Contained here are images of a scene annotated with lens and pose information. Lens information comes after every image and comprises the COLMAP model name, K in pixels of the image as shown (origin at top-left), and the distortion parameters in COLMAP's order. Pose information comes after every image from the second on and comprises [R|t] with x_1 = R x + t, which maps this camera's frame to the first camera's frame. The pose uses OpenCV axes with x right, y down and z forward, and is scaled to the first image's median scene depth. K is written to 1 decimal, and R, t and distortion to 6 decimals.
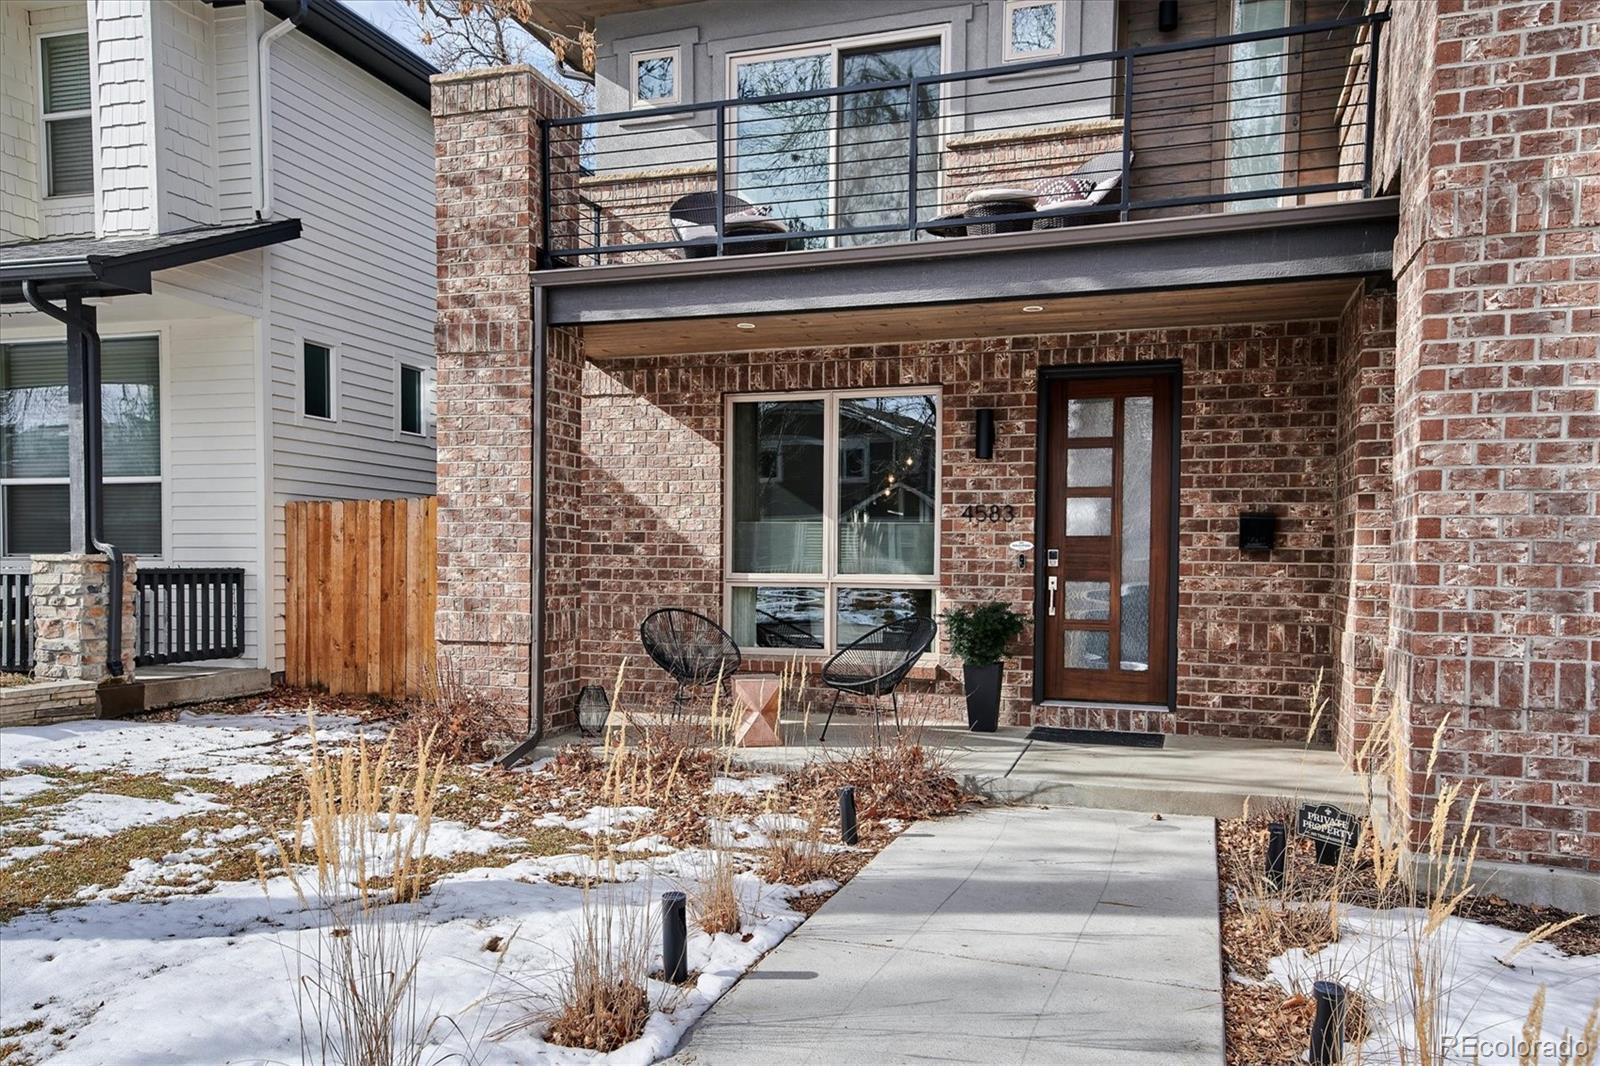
lens RADIAL K [[1212.9, 0, 801.4], [0, 1212.9, 535.2], [0, 0, 1]] dist [0.078597, -0.000888]
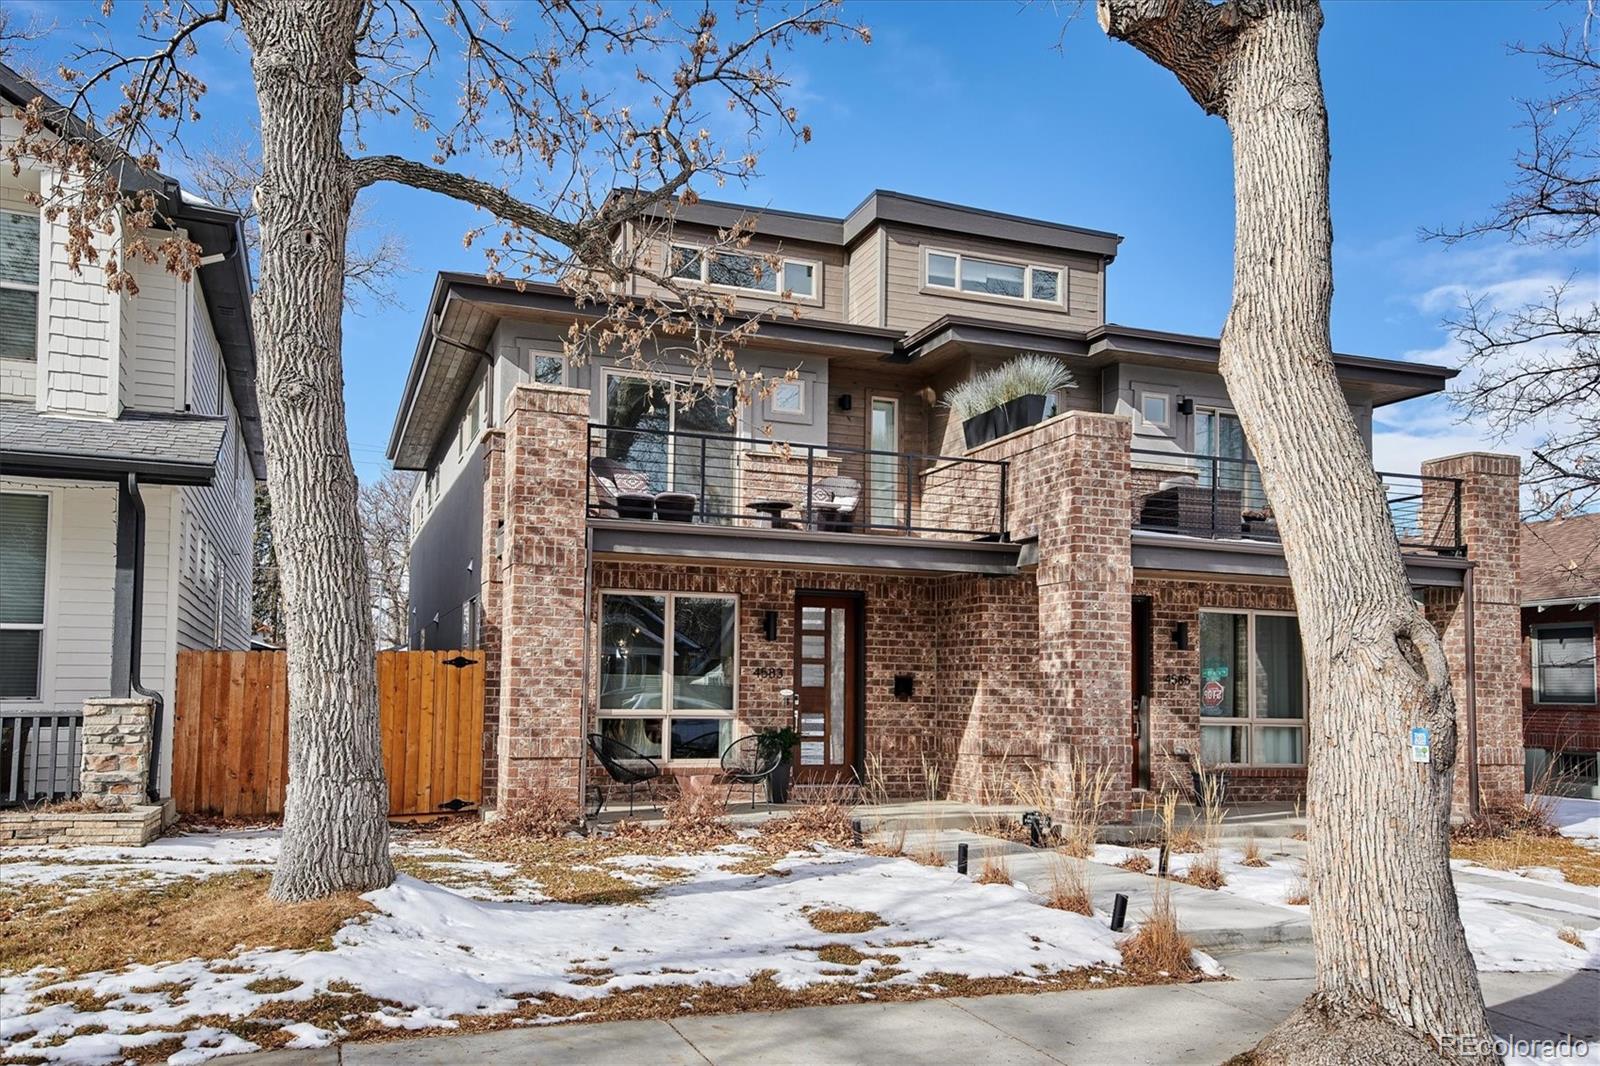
lens RADIAL K [[1212.9, 0, 799.9], [0, 1212.9, 521.9], [0, 0, 1]] dist [0.078597, -0.000888]
pose [[0.776606, 0.091821, 0.623259, -0.931579], [-0.021513, 0.992610, -0.119430, -0.026828], [-0.629619, 0.079342, 0.772842, -0.367218]]
